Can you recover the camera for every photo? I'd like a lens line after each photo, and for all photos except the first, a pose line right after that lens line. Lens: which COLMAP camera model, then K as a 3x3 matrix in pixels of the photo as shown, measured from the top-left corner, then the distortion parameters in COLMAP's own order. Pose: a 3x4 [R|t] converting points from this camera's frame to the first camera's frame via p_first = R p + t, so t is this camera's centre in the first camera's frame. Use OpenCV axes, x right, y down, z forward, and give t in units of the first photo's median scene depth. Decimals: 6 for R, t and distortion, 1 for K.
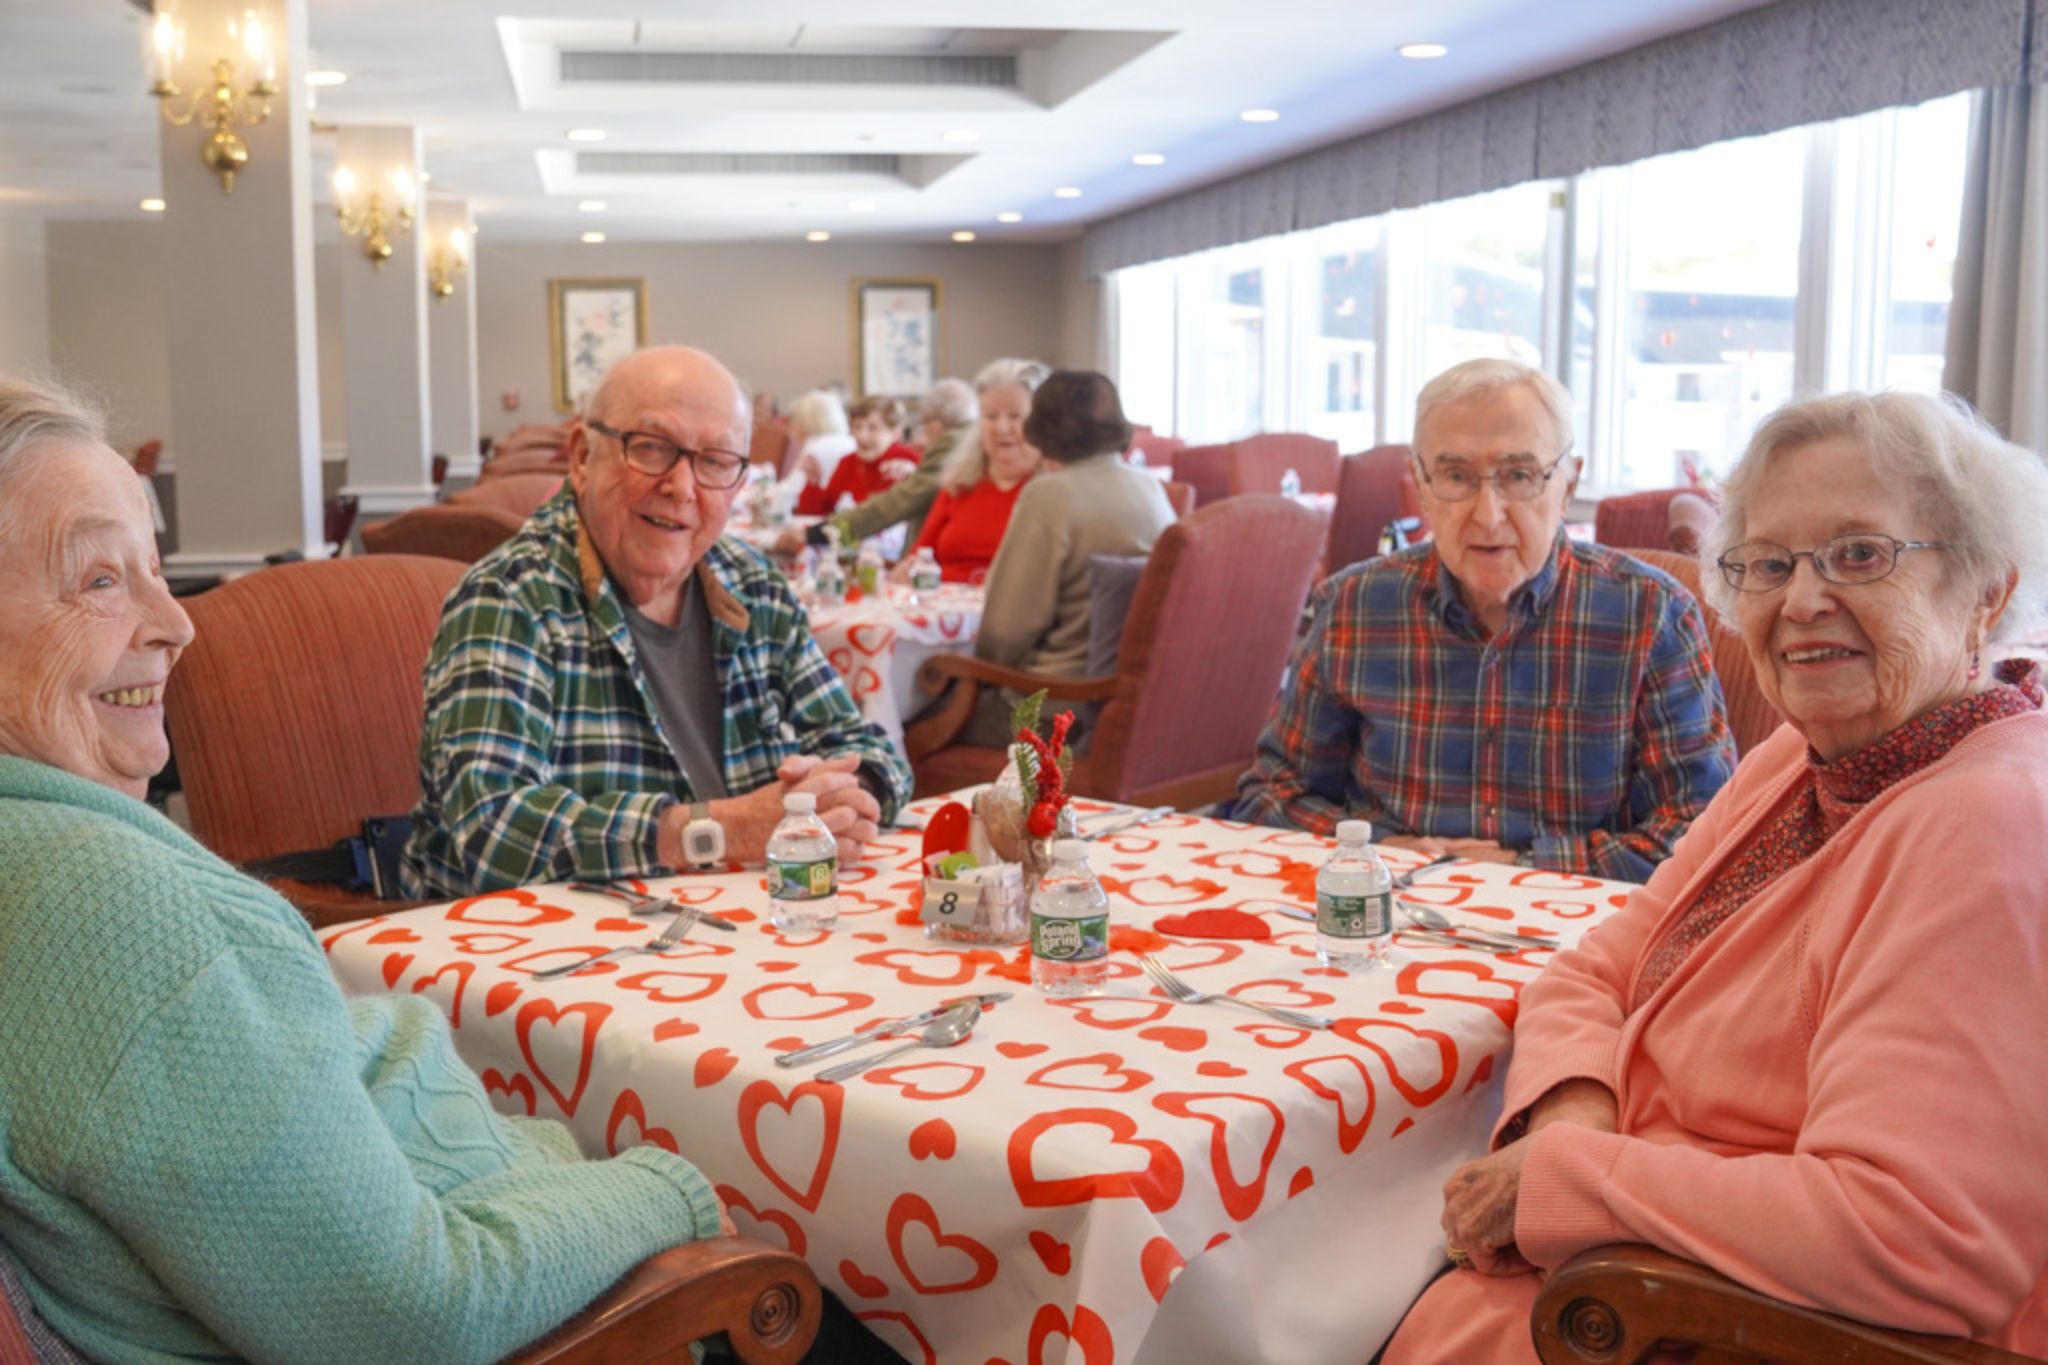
lens RADIAL K [[4775.5, 0, 1024.0], [0, 4775.5, 682.5], [0, 0, 1]] dist [-0.140336, -0.237470]
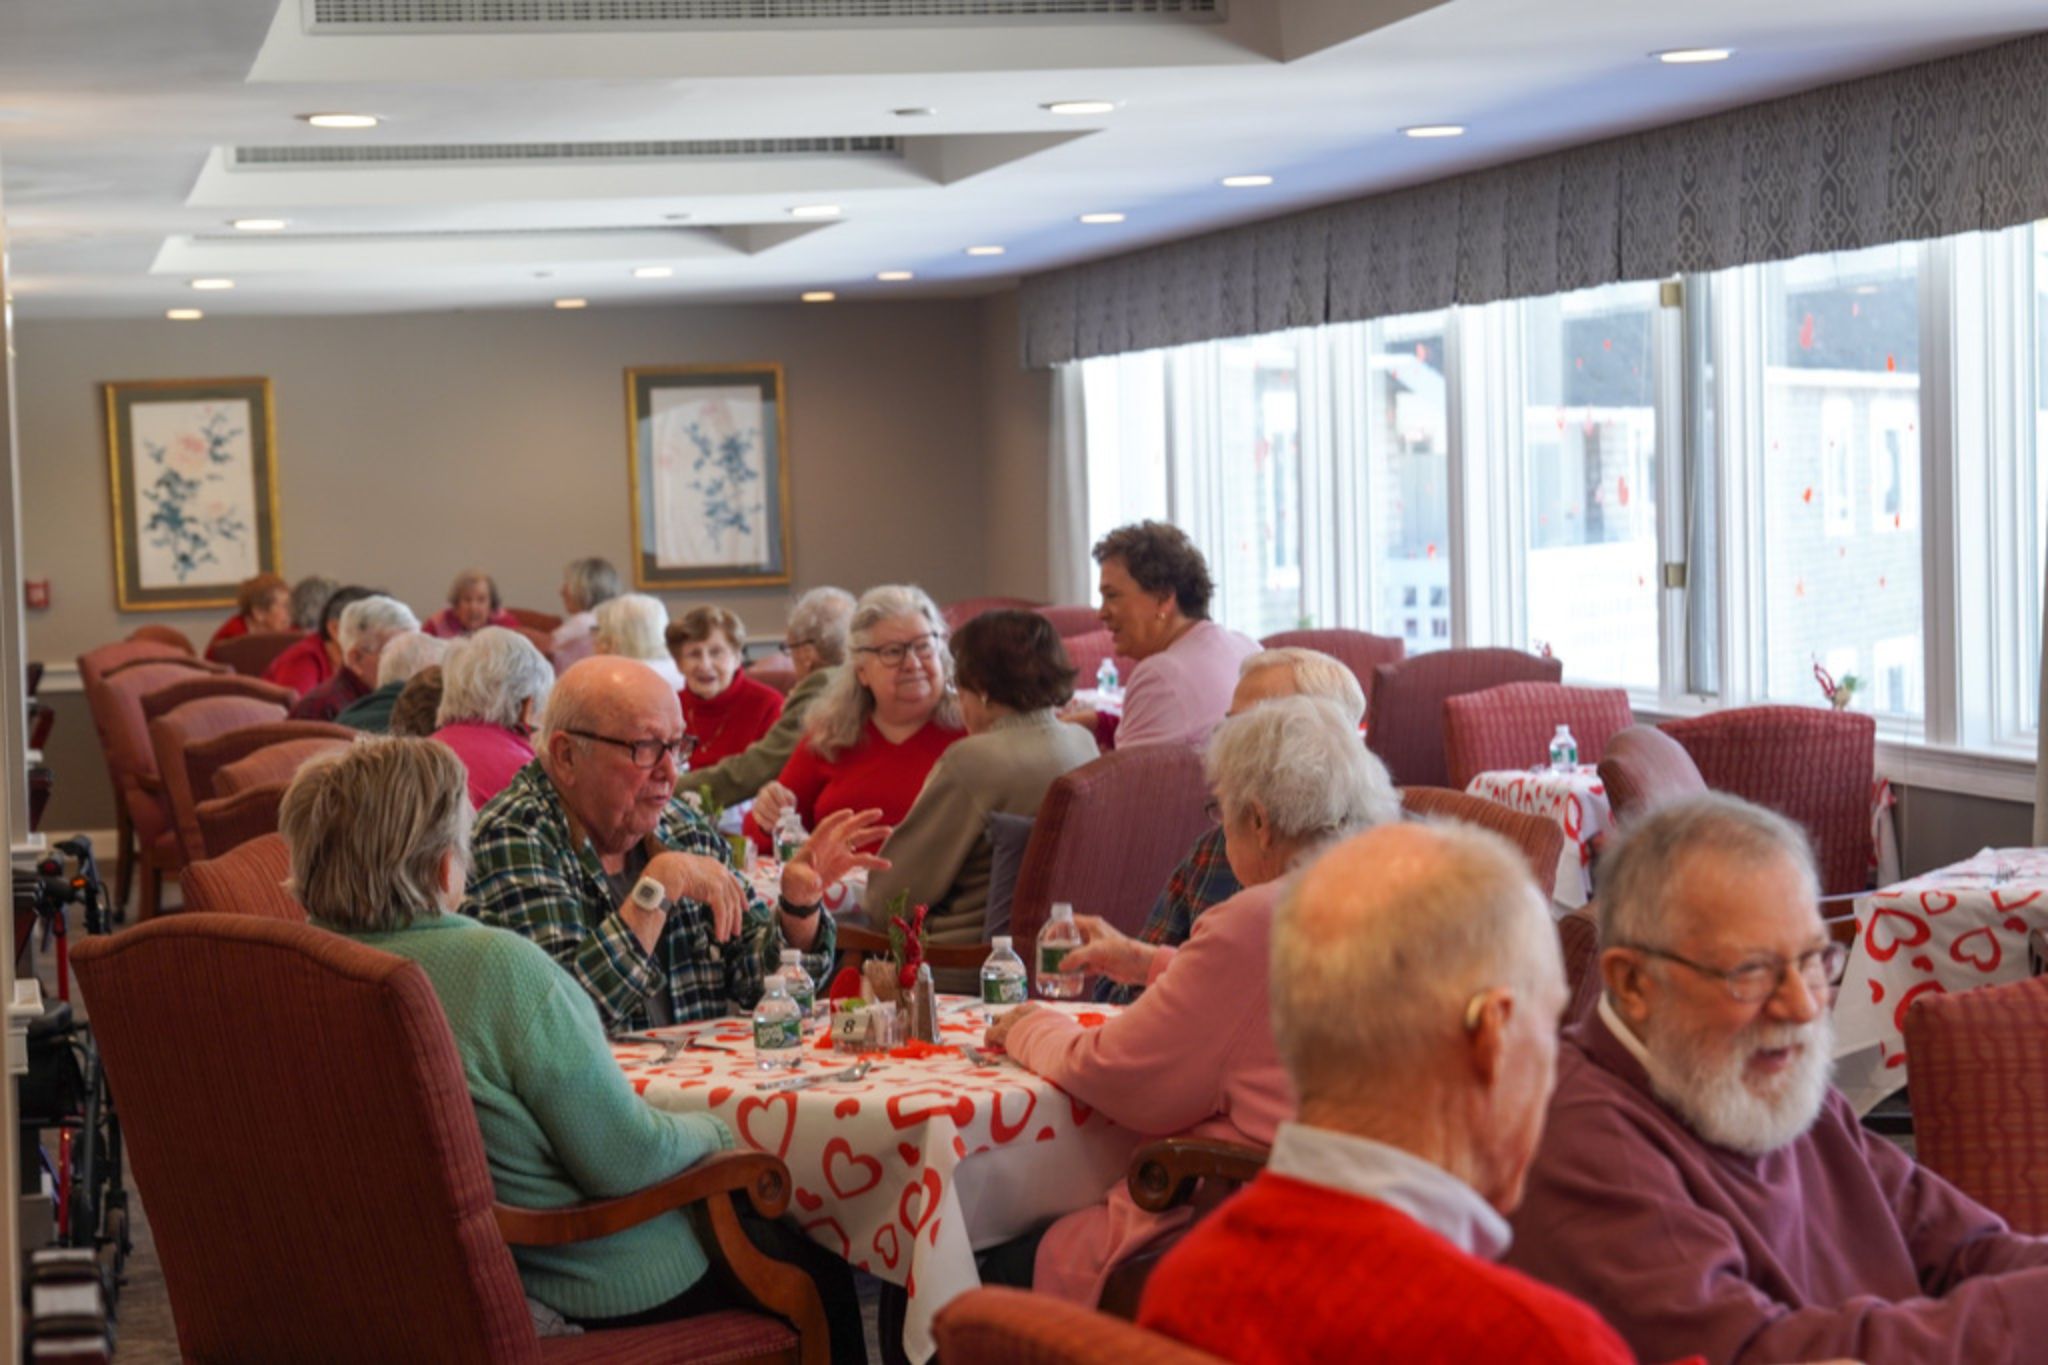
lens RADIAL K [[8386.2, 0, 1024.5], [0, 8386.2, 690.3], [0, 0, 1]] dist [1.008271, -3.344504]
pose [[0.999457, -0.031172, 0.010657, 0.003749], [0.031607, 0.998554, -0.043491, 0.013695], [-0.009286, 0.043804, 0.998997, -0.416465]]
